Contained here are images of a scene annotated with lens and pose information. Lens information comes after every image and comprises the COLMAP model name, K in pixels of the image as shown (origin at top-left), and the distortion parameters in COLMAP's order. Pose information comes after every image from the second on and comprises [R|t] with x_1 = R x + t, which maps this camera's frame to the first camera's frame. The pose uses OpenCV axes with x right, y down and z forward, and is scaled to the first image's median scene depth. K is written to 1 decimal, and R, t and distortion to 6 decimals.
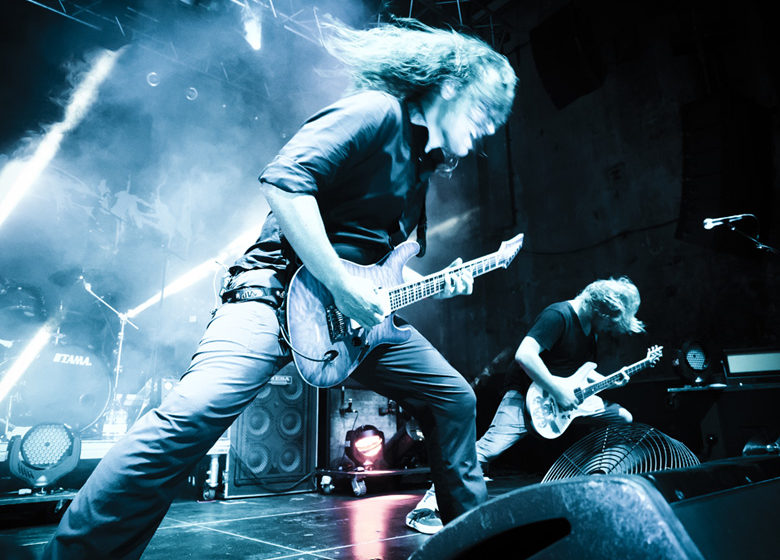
lens RADIAL K [[550.2, 0, 390.0], [0, 550.2, 280.0], [0, 0, 1]] dist [-0.025251, 0.005039]
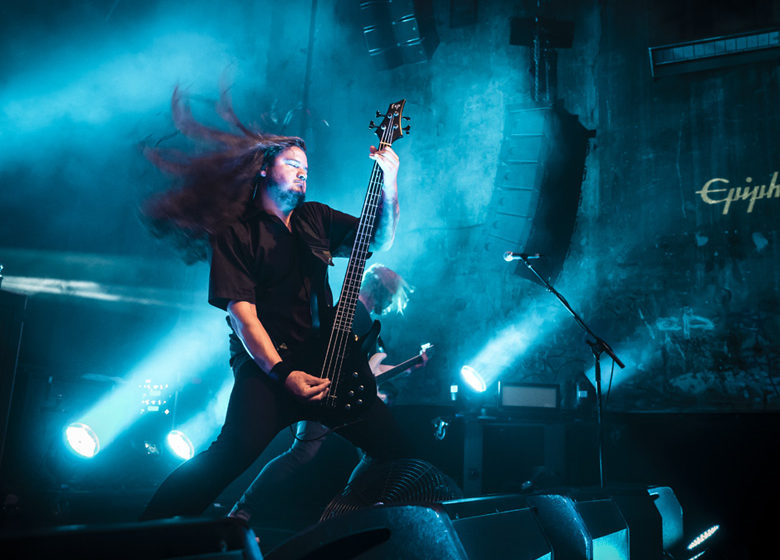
lens RADIAL K [[755.3, 0, 387.6], [0, 755.3, 277.8], [0, 0, 1]] dist [0.013939, 0.009007]
pose [[0.916676, 0.147301, 0.371494, -0.108679], [-0.166098, 0.985928, 0.018924, -0.057118], [-0.363479, -0.079052, 0.928242, -0.174597]]
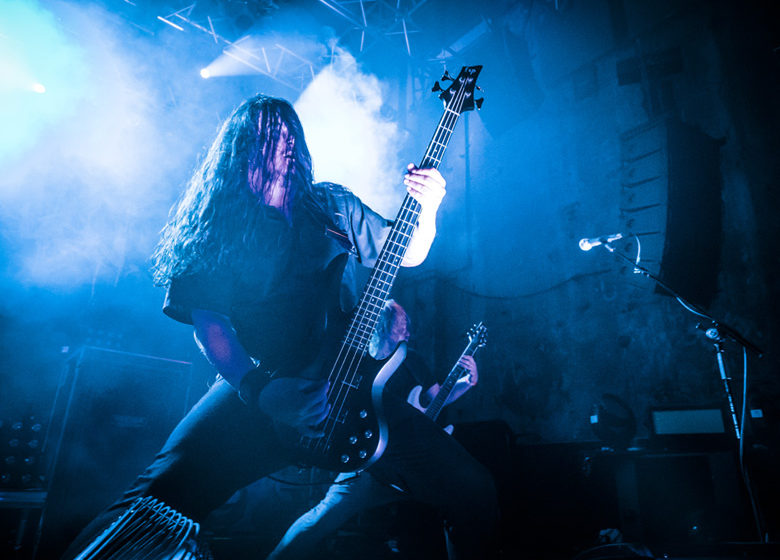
lens RADIAL K [[550.2, 0, 390.0], [0, 550.2, 280.0], [0, 0, 1]] dist [-0.025251, 0.005039]
pose [[0.999190, 0.034024, -0.021503, 0.315478], [-0.035836, 0.995257, -0.090445, 0.032414], [0.018323, 0.091142, 0.995669, 0.188406]]
